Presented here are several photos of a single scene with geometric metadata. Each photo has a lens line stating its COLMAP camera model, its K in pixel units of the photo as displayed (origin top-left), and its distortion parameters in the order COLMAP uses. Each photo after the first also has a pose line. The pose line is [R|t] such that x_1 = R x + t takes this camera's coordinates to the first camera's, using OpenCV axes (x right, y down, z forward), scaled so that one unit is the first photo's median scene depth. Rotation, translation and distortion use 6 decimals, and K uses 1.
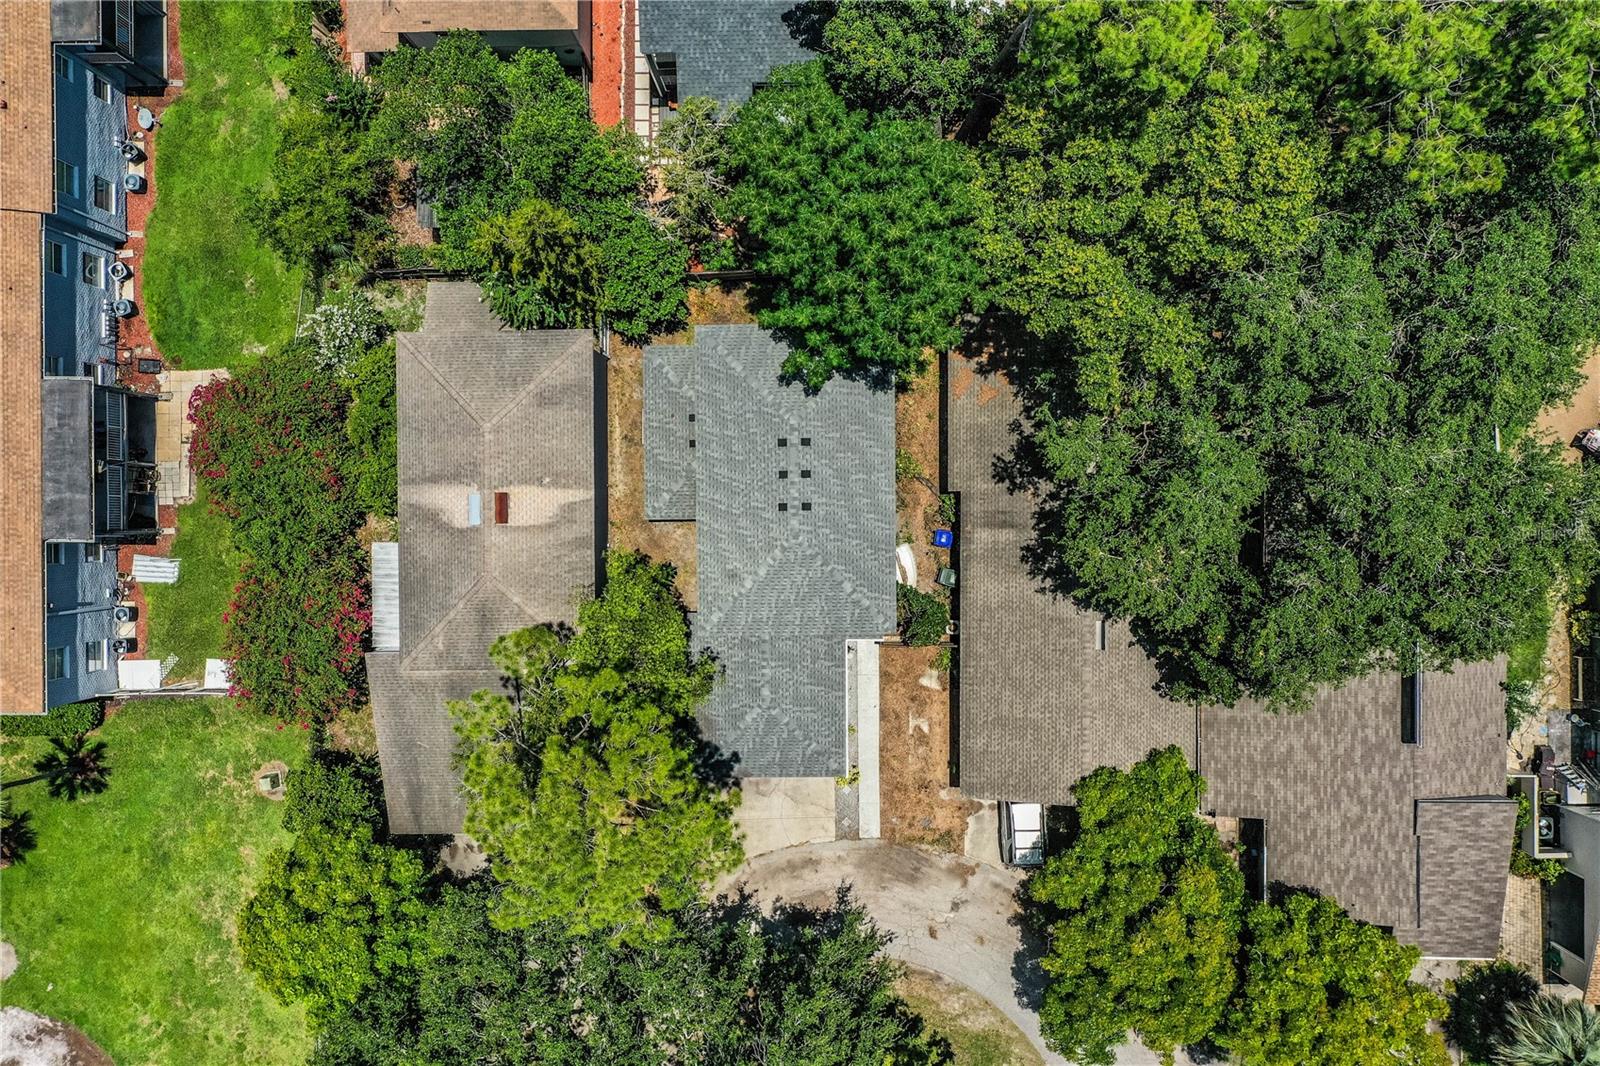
lens RADIAL K [[1244.2, 0, 800.0], [0, 1244.2, 533.0], [0, 0, 1]] dist [0.003008, -0.002883]
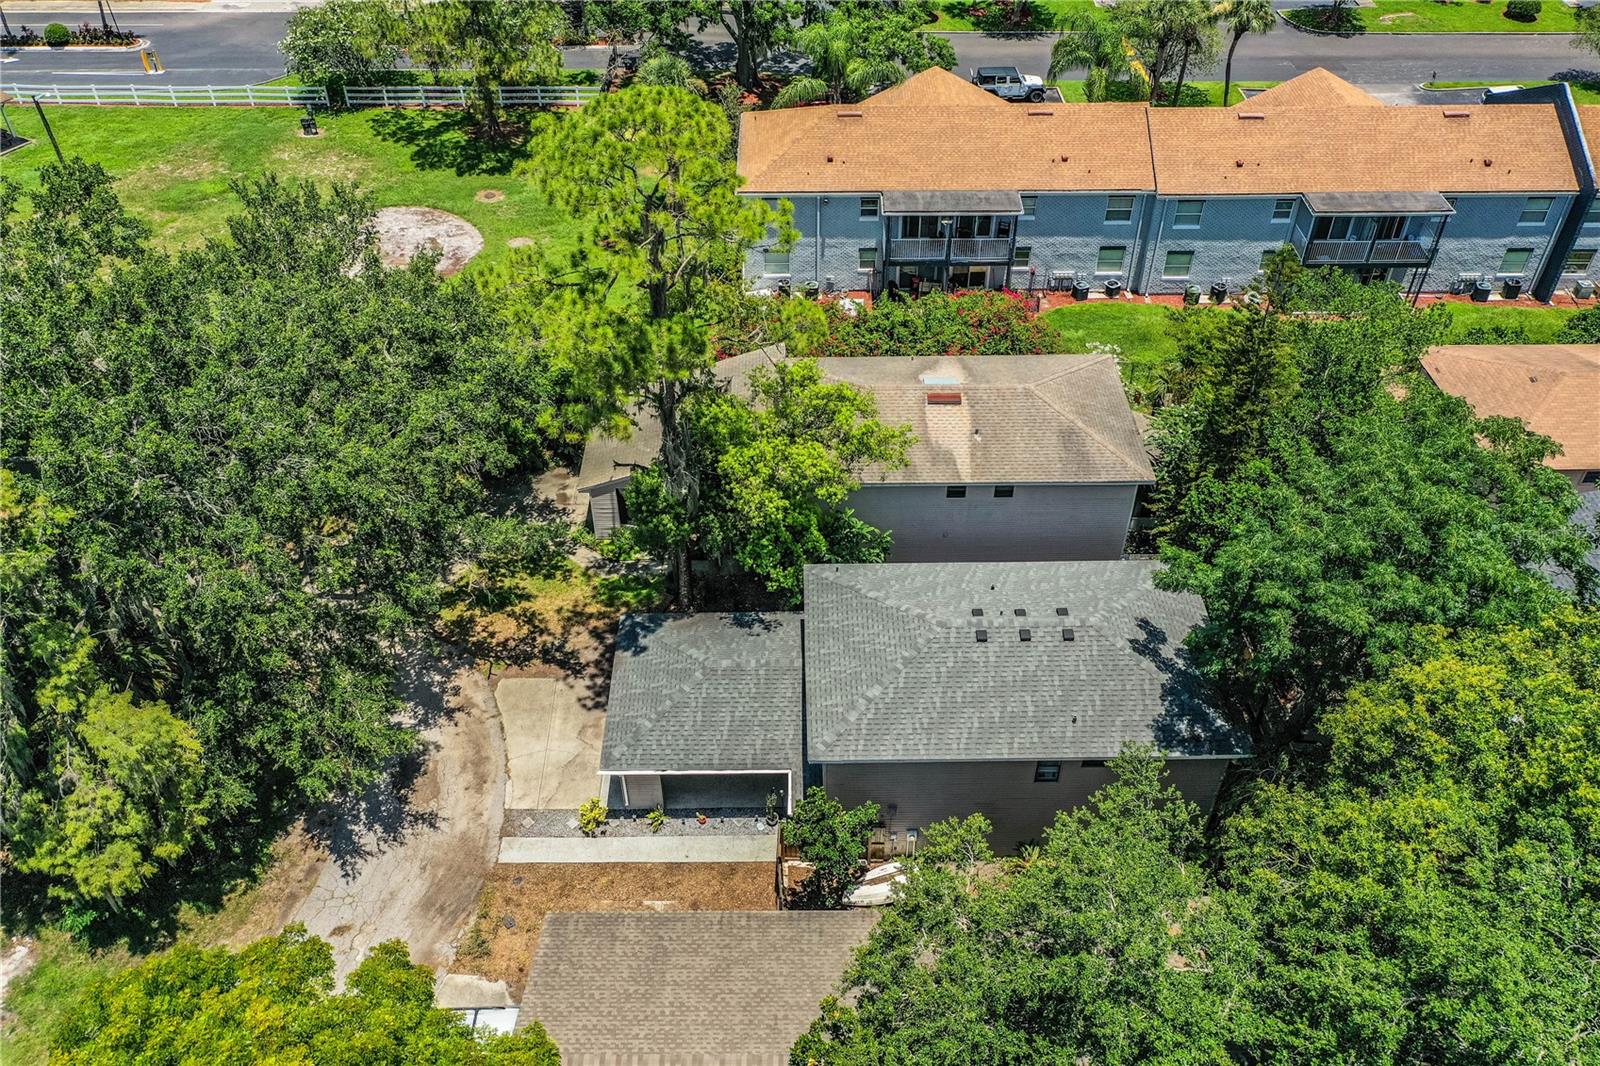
lens RADIAL K [[1244.2, 0, 800.0], [0, 1244.2, 533.0], [0, 0, 1]] dist [0.003008, -0.002883]
pose [[-0.000734, 0.691022, -0.722833, 0.438811], [-0.999995, -0.002744, -0.001608, 0.077710], [-0.003095, 0.722828, 0.691021, 0.386788]]
